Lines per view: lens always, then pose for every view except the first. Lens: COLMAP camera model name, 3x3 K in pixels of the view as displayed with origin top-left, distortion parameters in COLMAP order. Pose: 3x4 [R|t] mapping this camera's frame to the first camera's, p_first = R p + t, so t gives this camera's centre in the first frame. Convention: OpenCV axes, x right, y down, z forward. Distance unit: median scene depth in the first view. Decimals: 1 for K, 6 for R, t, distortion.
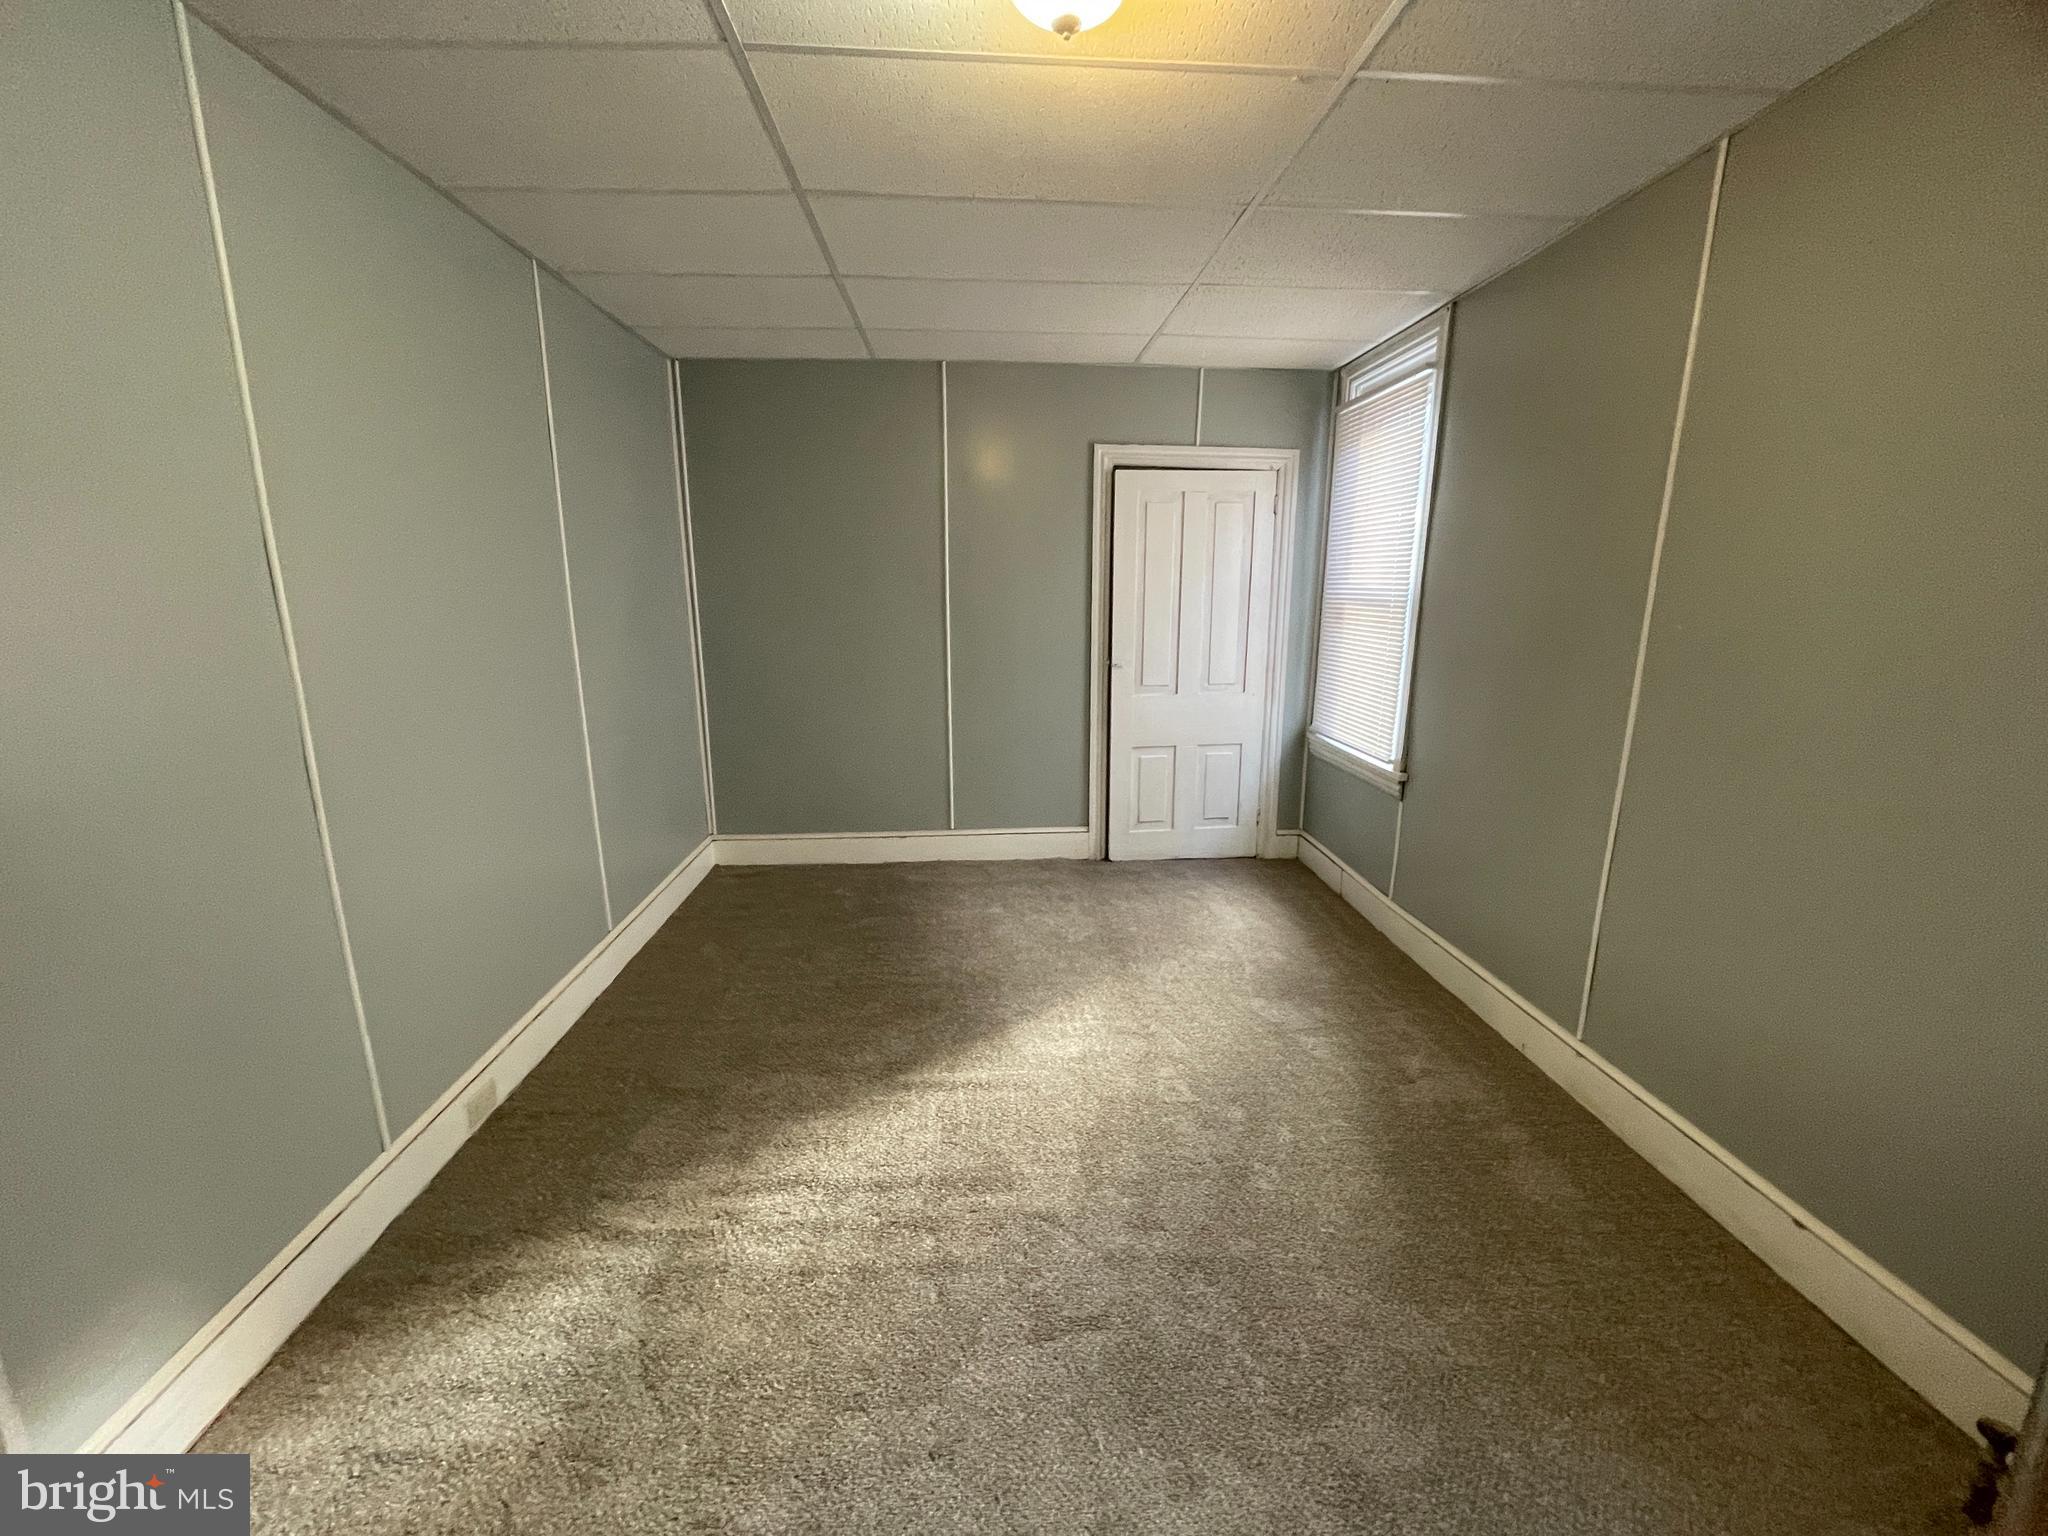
lens RADIAL K [[833.8, 0, 1024.1], [0, 833.8, 764.2], [0, 0, 1]] dist [-0.002904, -0.000111]
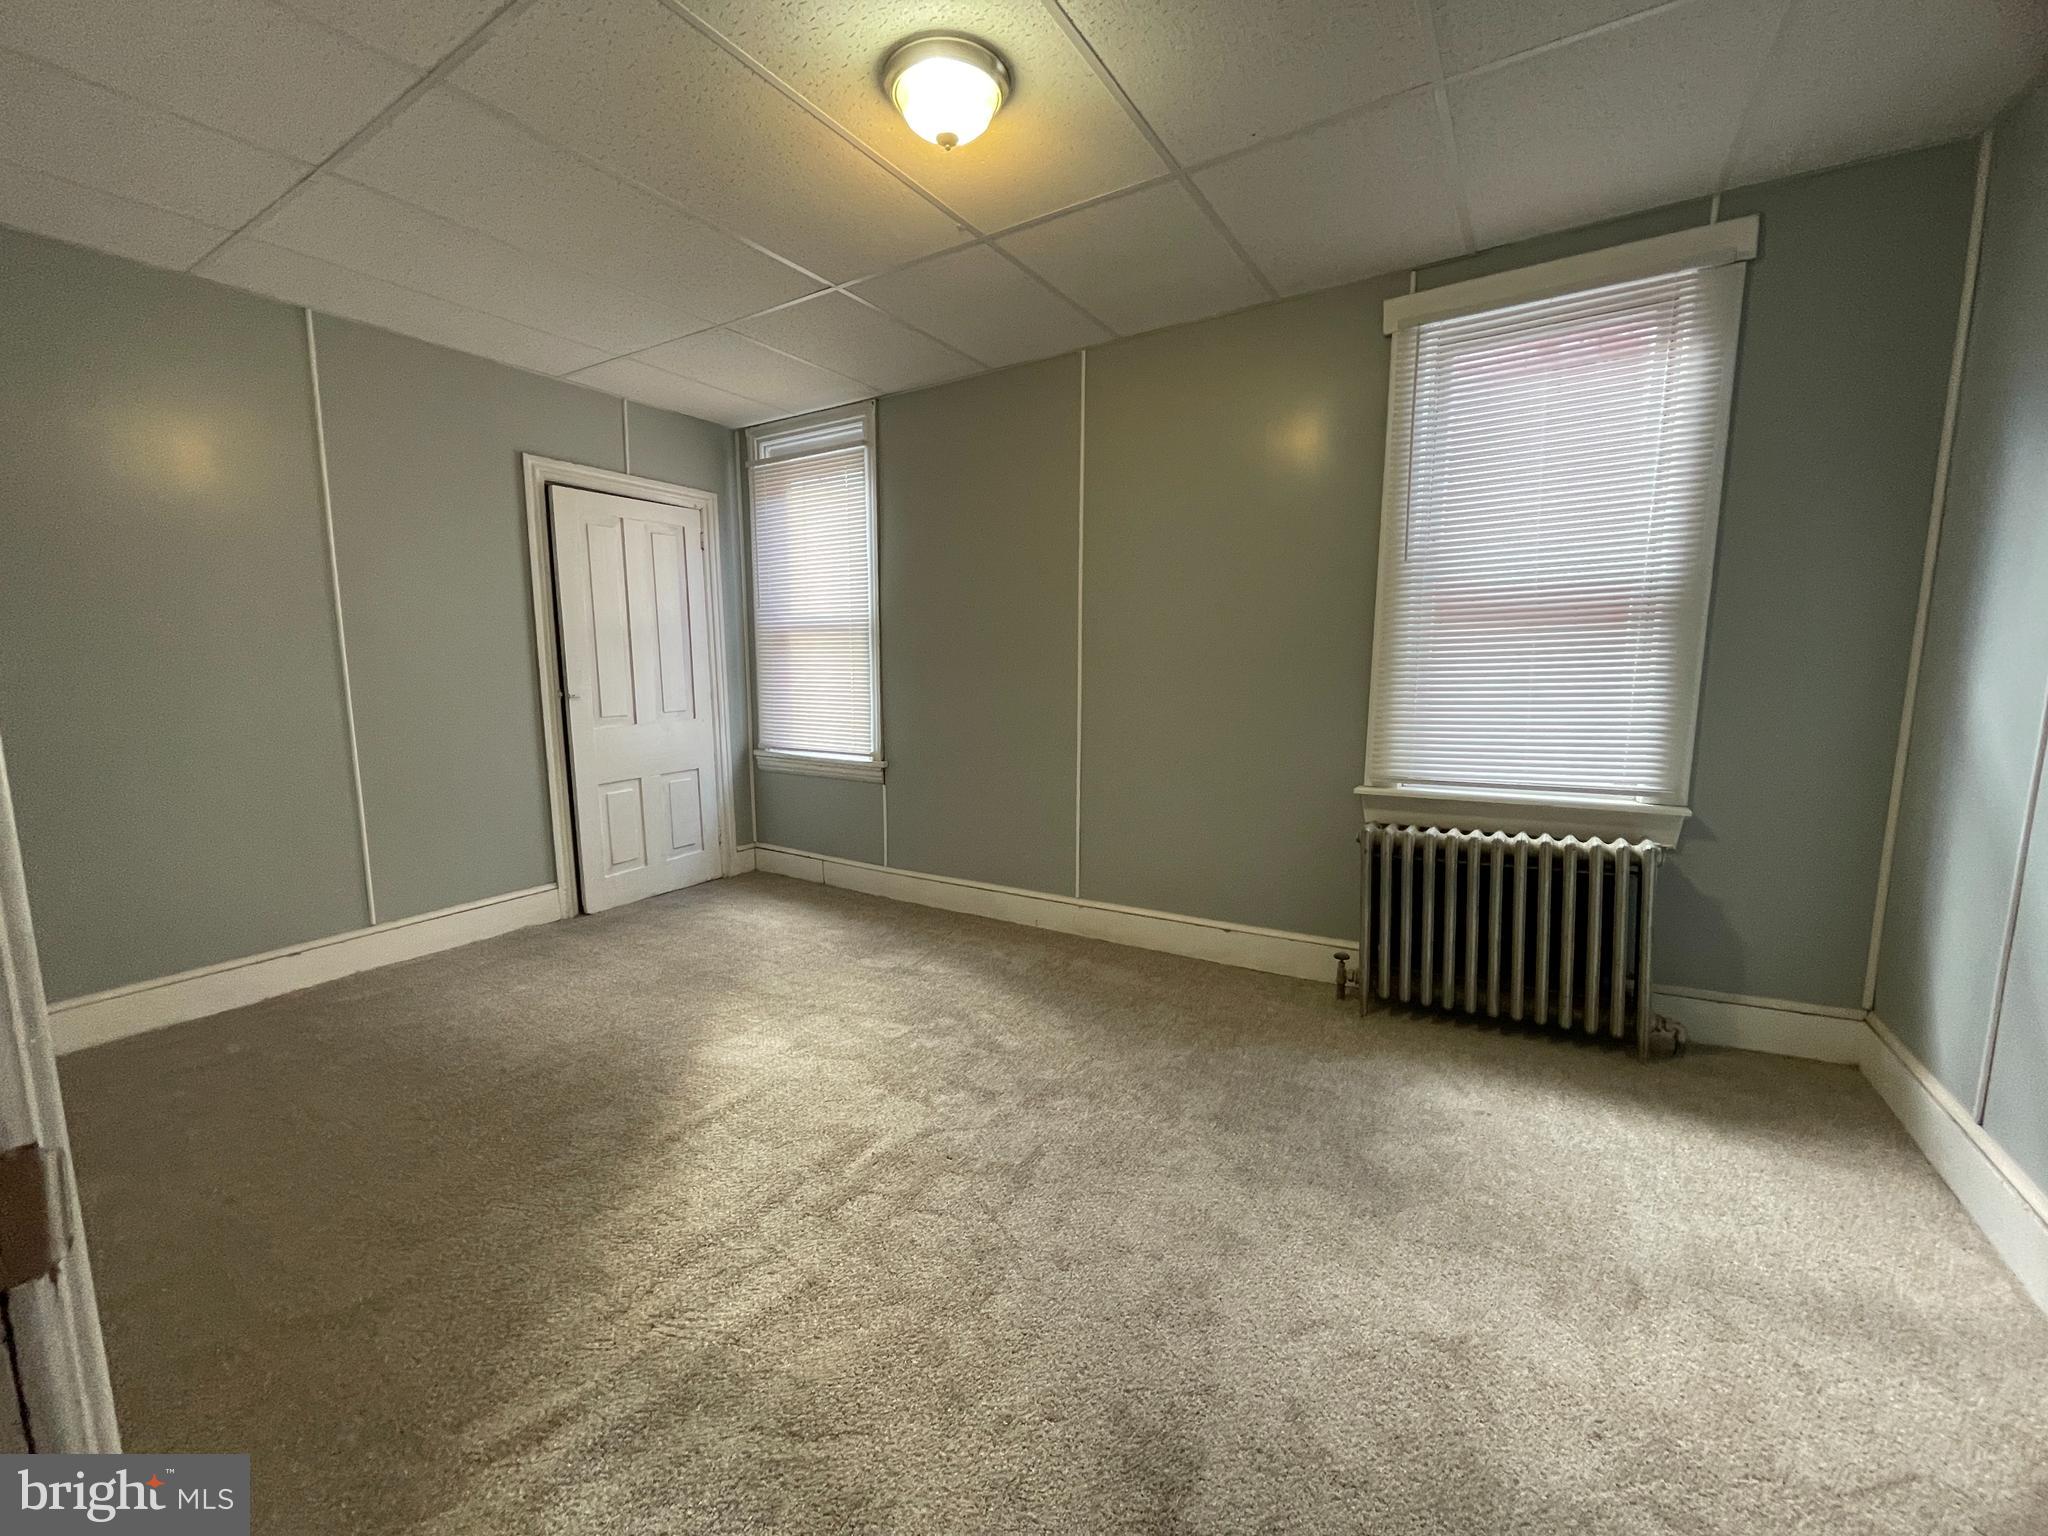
lens RADIAL K [[833.8, 0, 1012.7], [0, 833.8, 767.0], [0, 0, 1]] dist [-0.002904, -0.000111]
pose [[0.583694, -0.110647, 0.804399, -0.369211], [0.177305, 0.984133, 0.006713, 0.038532], [-0.792379, 0.138706, 0.594051, 0.091873]]
